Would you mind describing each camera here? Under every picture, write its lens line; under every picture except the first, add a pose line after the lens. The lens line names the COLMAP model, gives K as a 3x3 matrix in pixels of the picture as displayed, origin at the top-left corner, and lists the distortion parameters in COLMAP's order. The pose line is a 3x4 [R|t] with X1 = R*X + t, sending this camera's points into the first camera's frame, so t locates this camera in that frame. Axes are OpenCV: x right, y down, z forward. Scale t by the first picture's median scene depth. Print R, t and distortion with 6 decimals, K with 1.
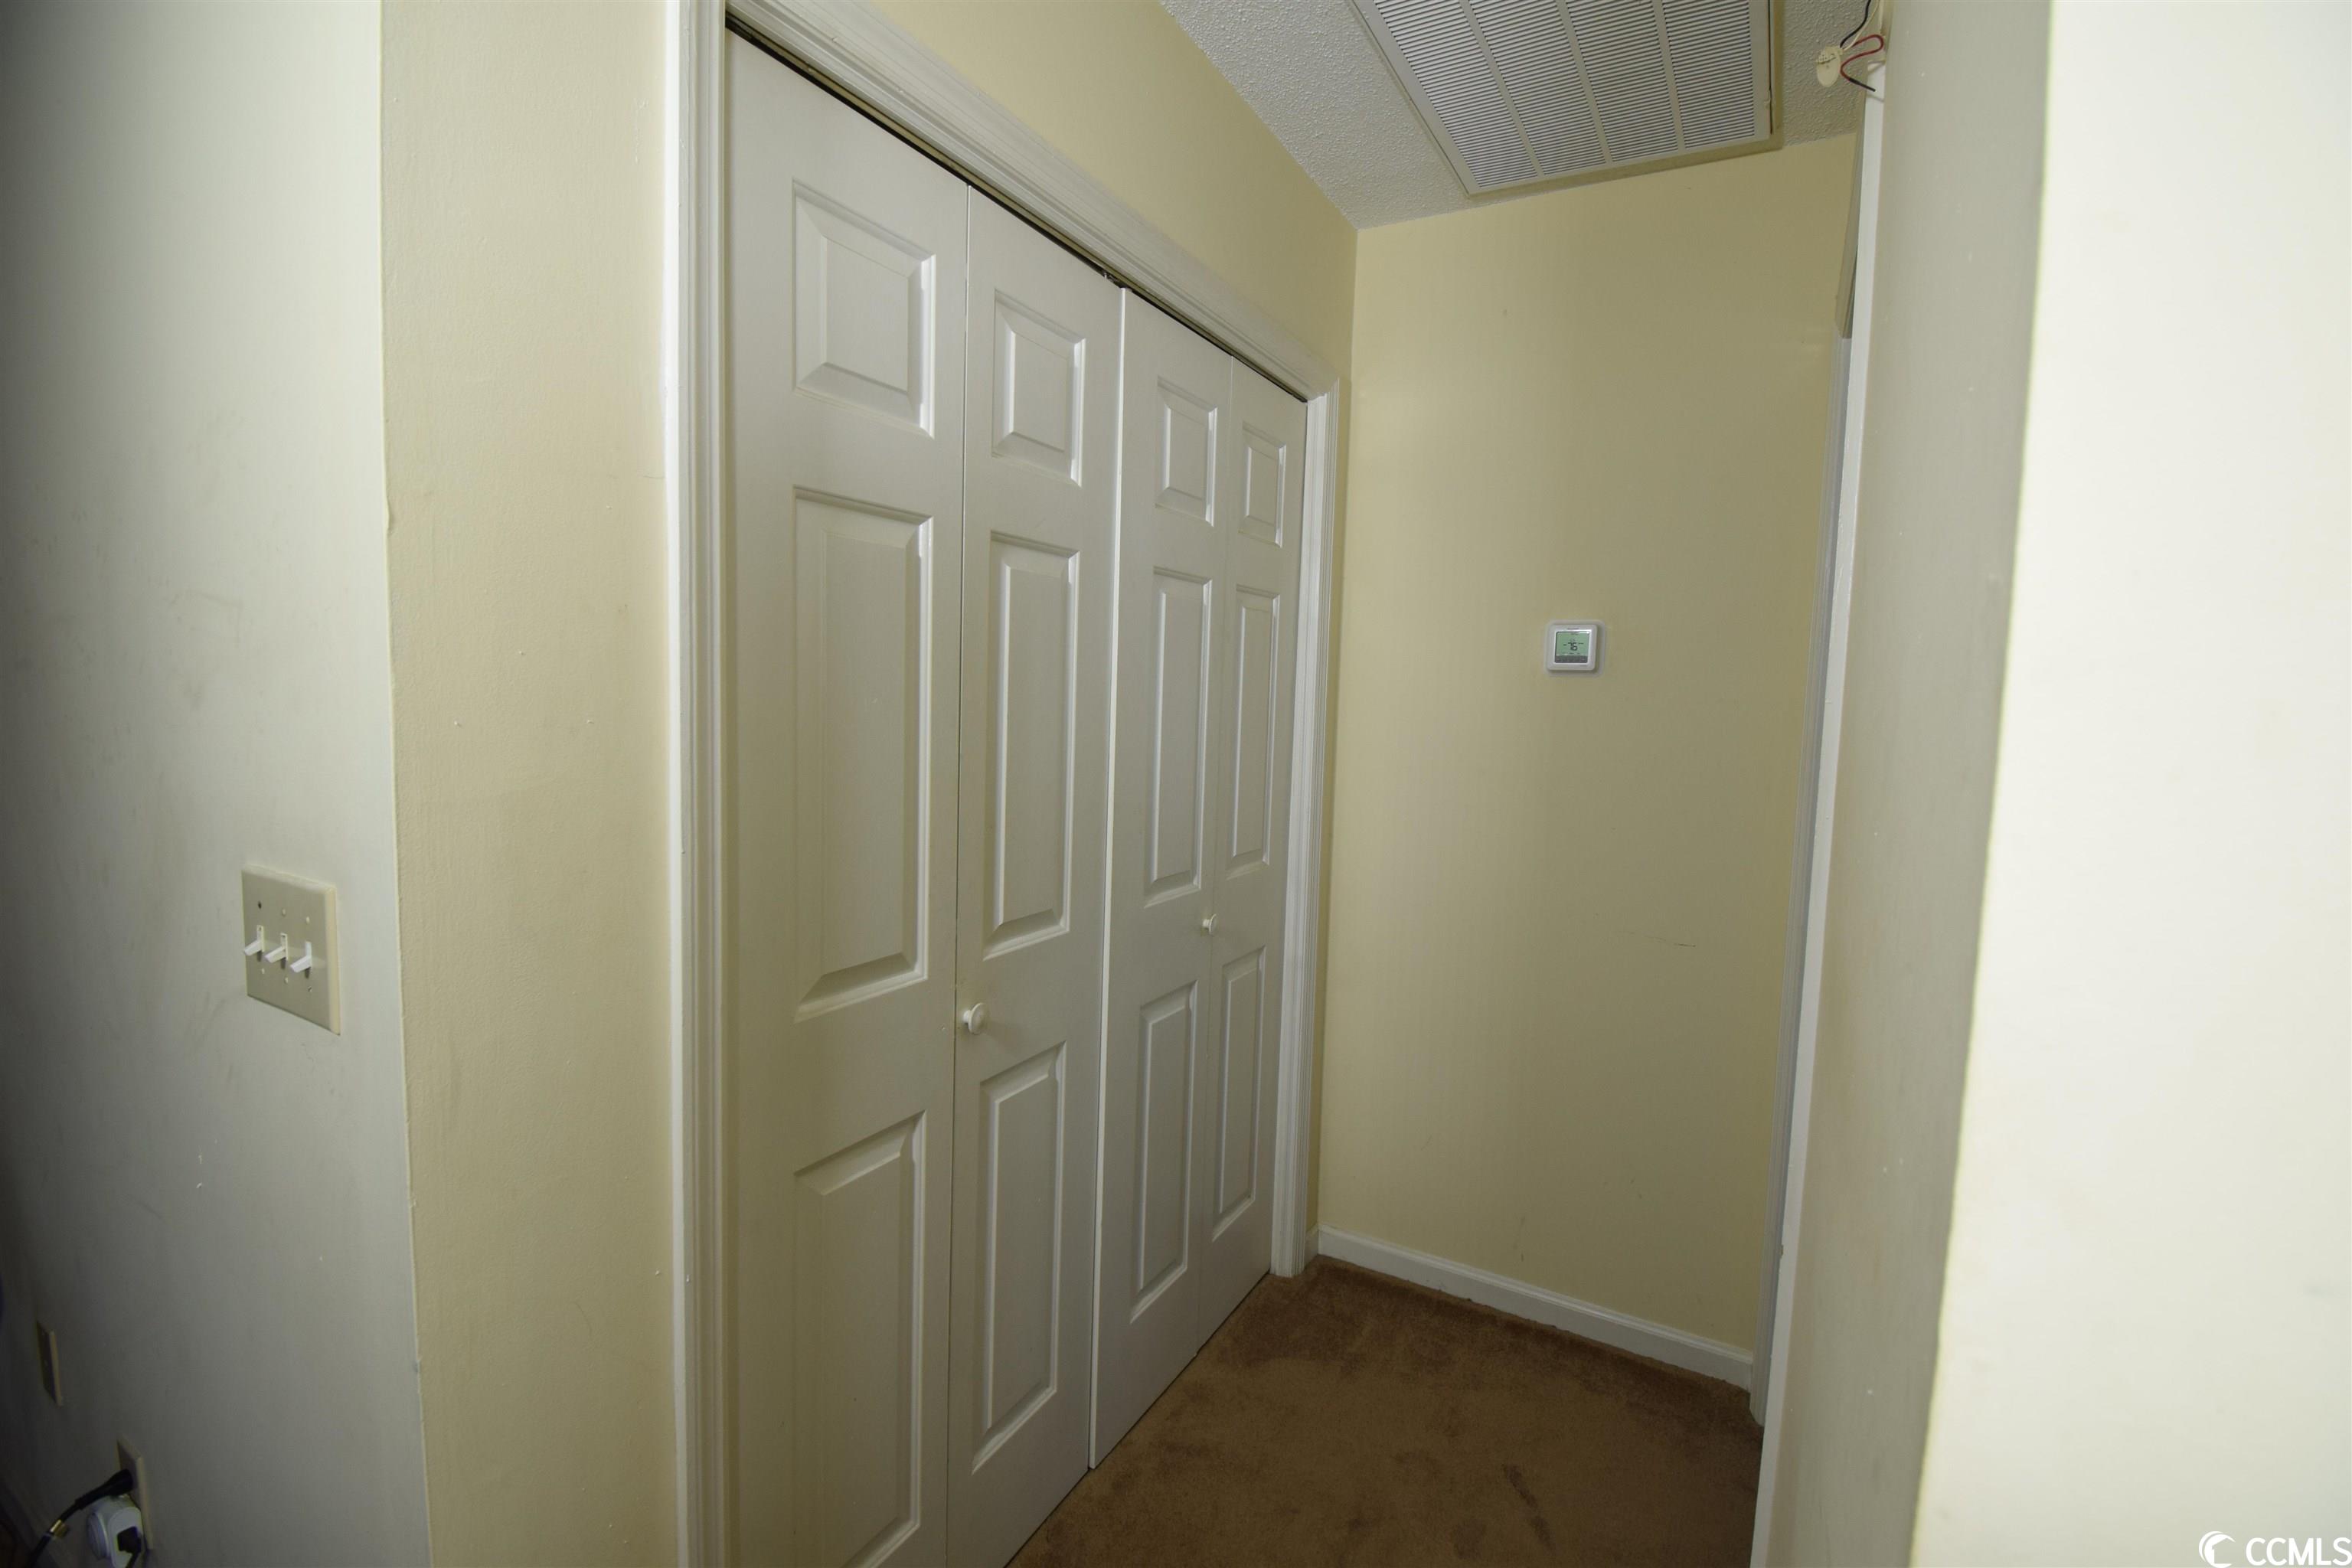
lens RADIAL K [[1023.3, 0, 1176.7], [0, 1023.3, 776.4], [0, 0, 1]] dist [0.022925, -0.027656]
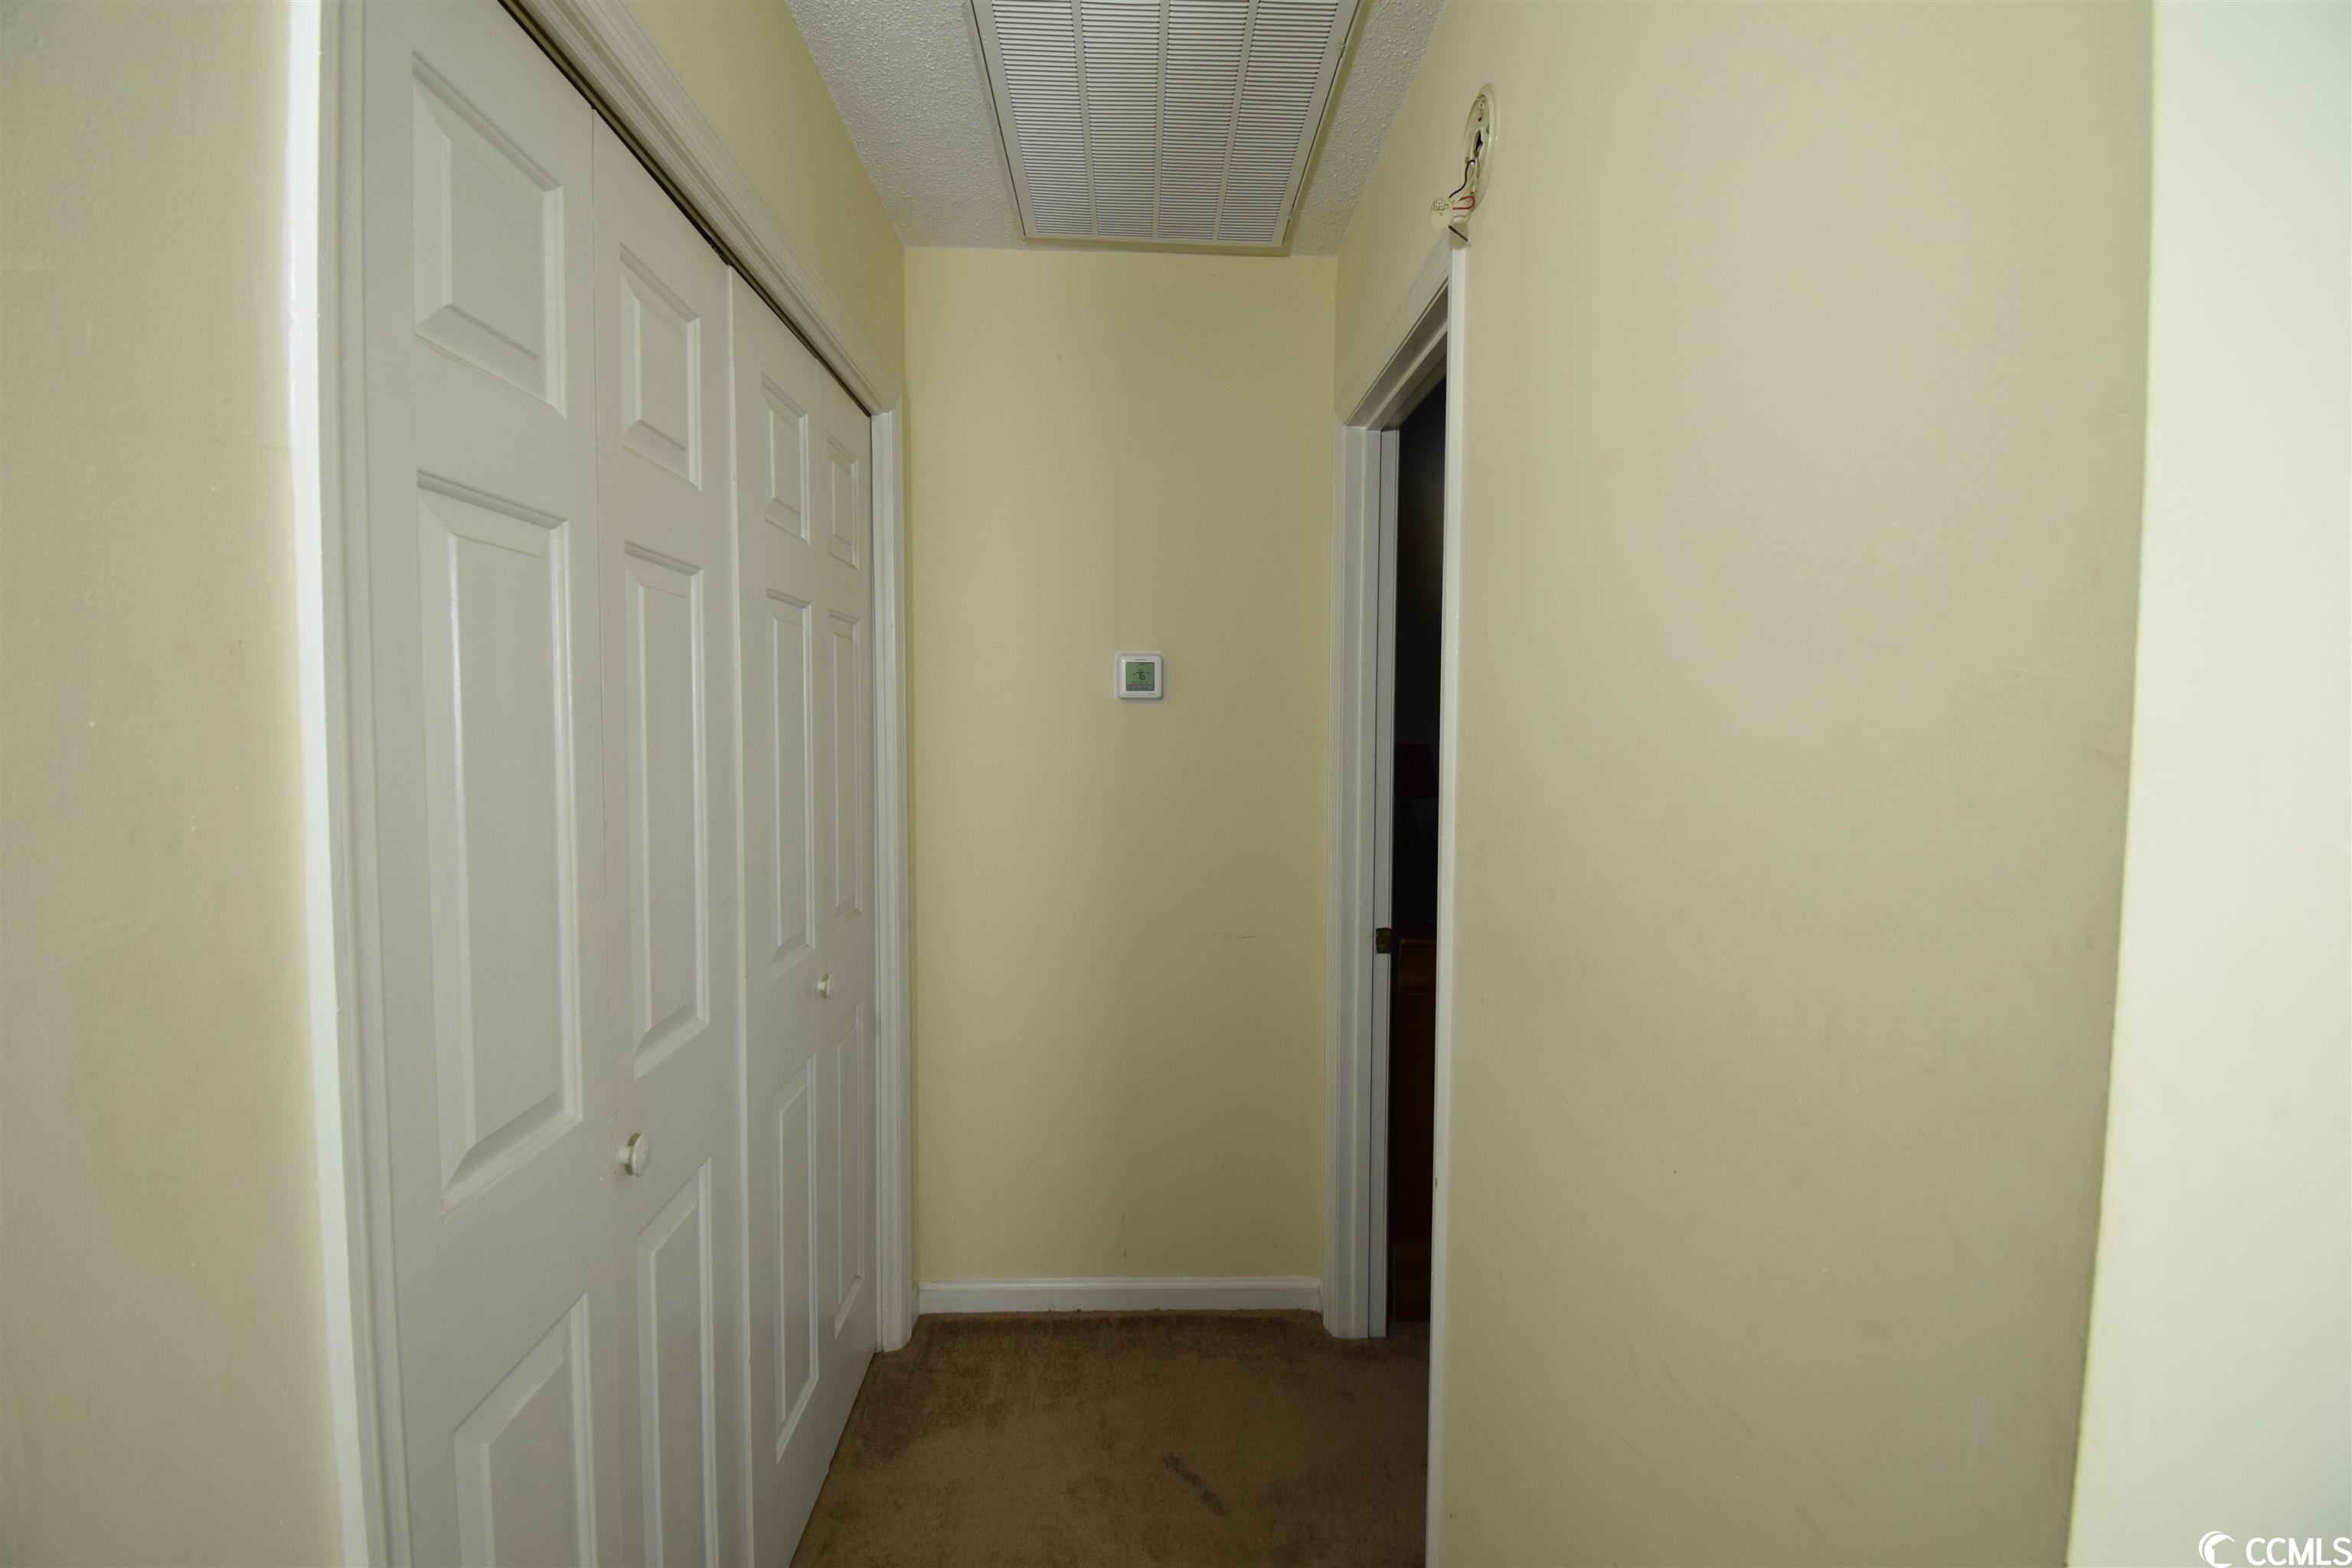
lens RADIAL K [[1023.3, 0, 1176.7], [0, 1023.3, 776.4], [0, 0, 1]] dist [0.022925, -0.027656]
pose [[0.853411, -0.053980, 0.518436, -0.149195], [0.063068, 0.998009, 0.000097, -0.018284], [-0.517409, 0.032614, 0.855117, 0.061486]]
